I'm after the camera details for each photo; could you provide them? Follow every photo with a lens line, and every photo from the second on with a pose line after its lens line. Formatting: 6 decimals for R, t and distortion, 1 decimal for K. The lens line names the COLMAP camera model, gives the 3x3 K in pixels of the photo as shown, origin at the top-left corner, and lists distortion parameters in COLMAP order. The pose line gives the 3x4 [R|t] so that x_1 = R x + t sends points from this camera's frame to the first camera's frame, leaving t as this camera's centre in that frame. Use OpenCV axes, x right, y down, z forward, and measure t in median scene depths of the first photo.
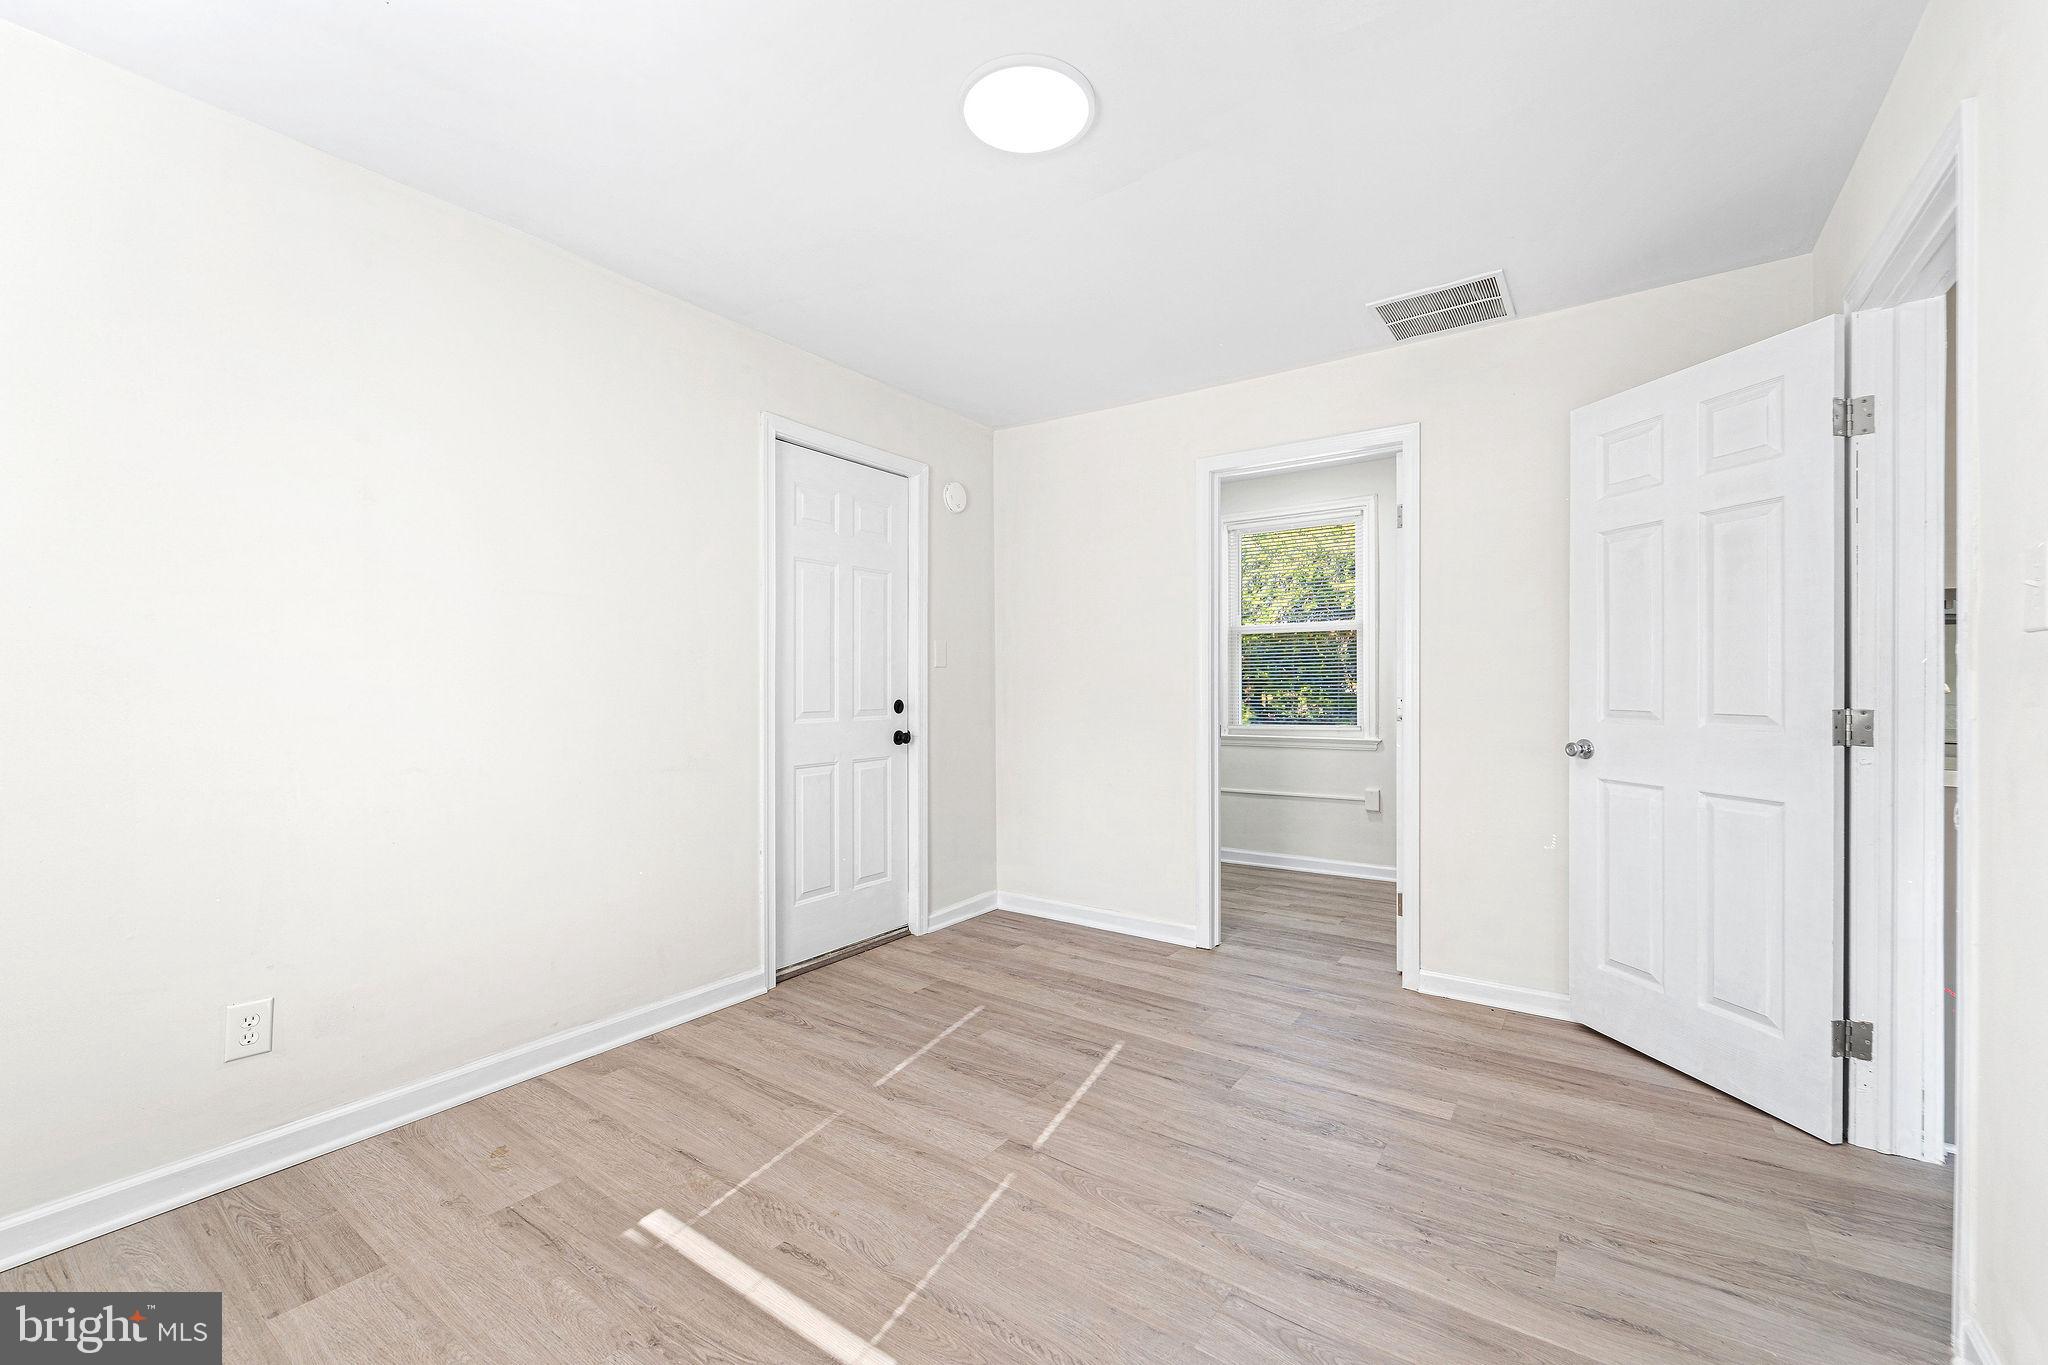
lens RADIAL K [[838.9, 0, 1031.4], [0, 838.9, 685.6], [0, 0, 1]] dist [0.001094, -0.000943]
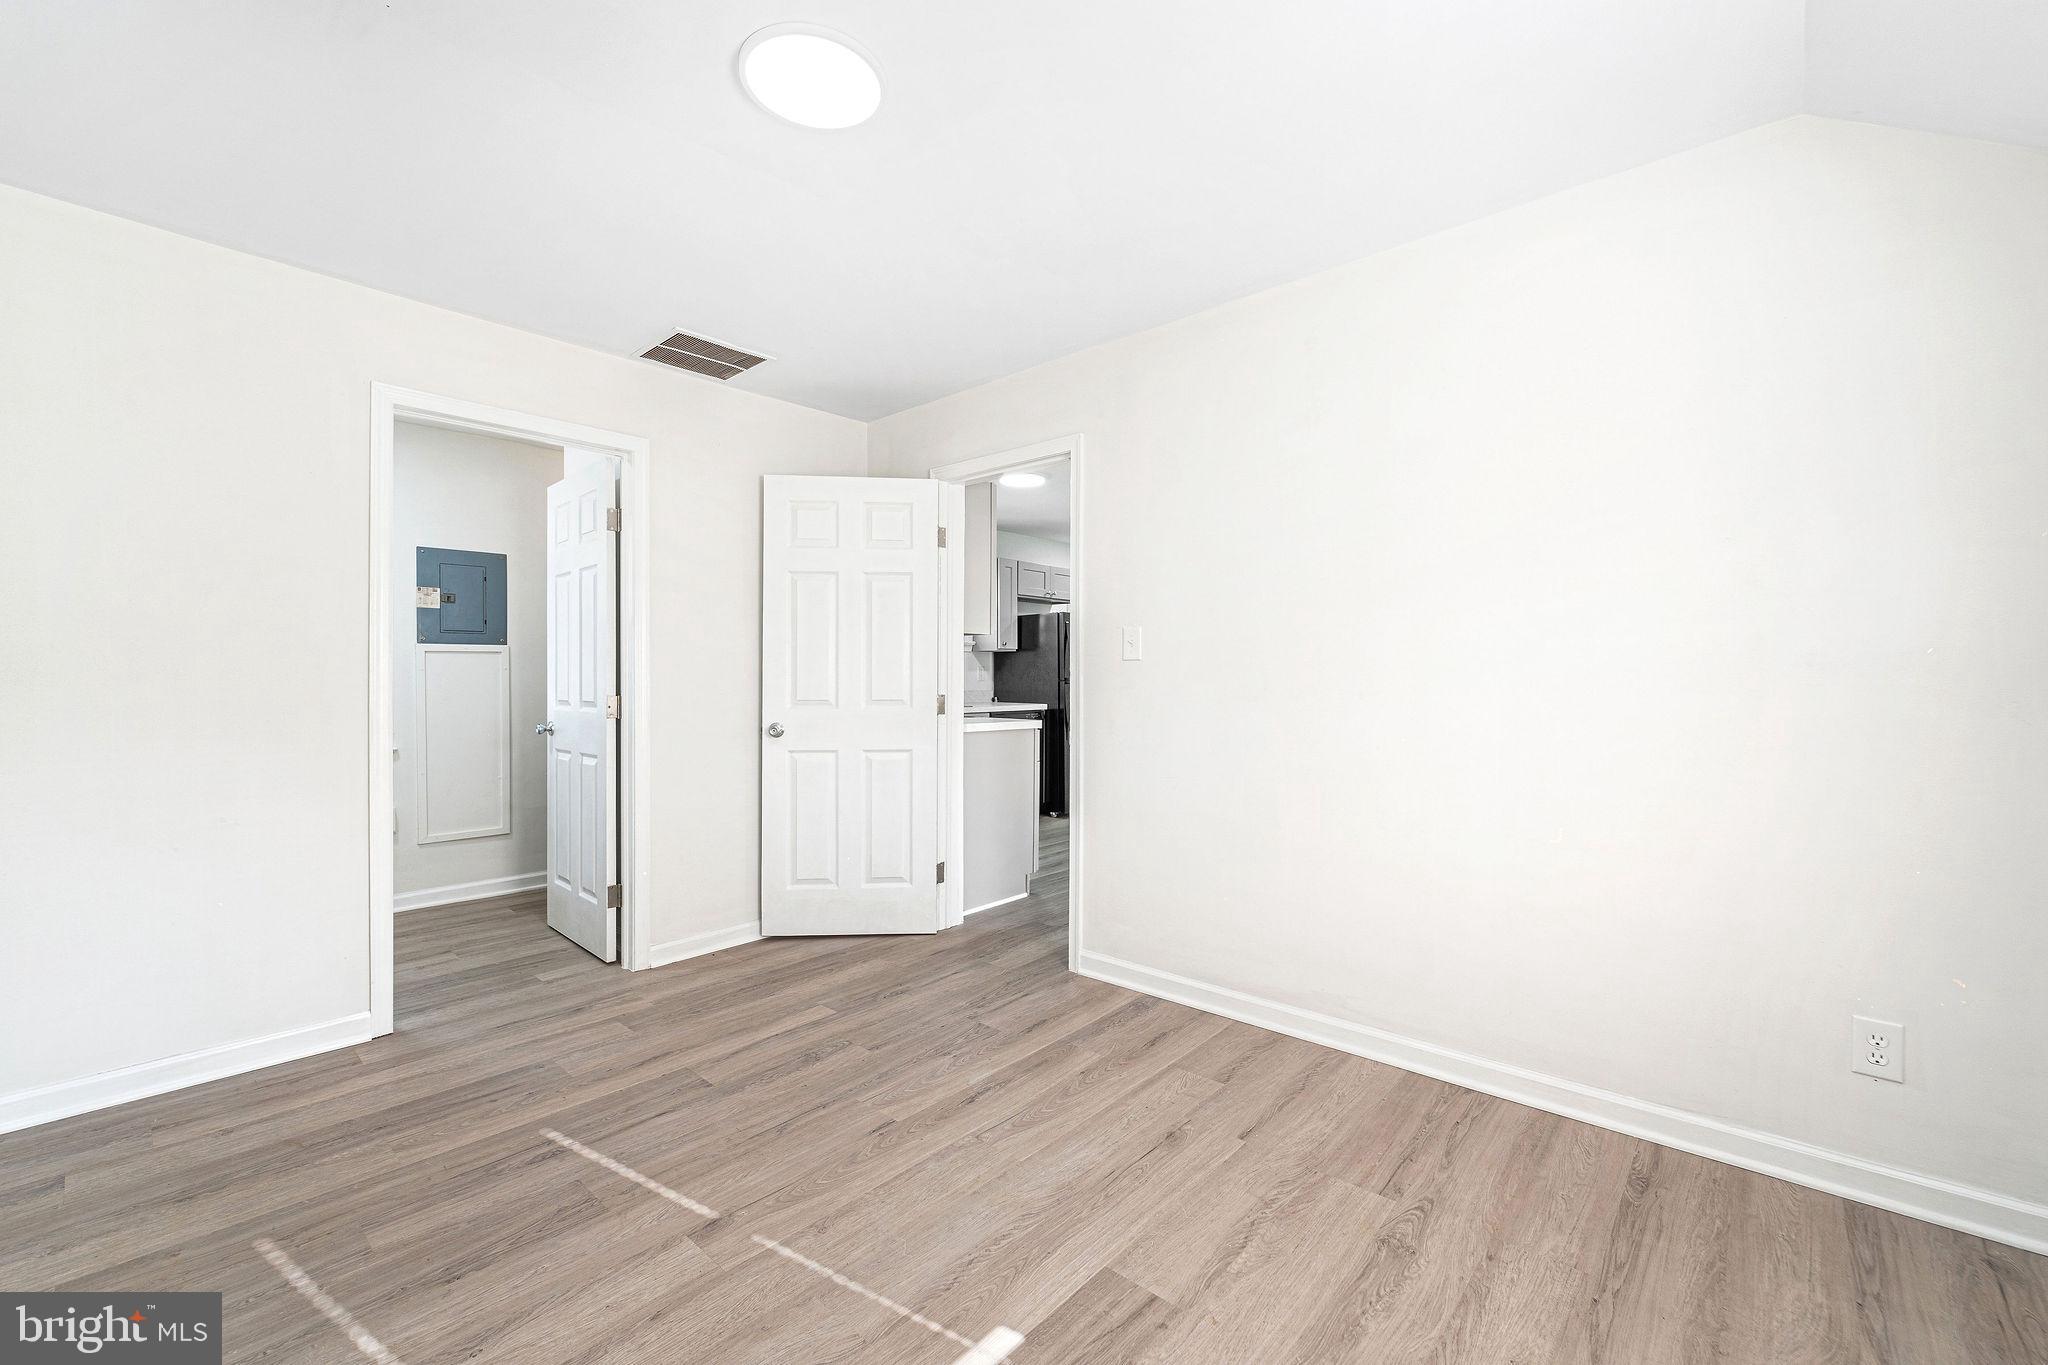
lens RADIAL K [[838.9, 0, 1038.8], [0, 838.9, 677.8], [0, 0, 1]] dist [0.001094, -0.000943]
pose [[0.106972, 0.001005, 0.994262, -0.630805], [0.007046, 0.999974, -0.001769, -0.002795], [-0.994237, 0.007195, 0.106962, 0.437917]]
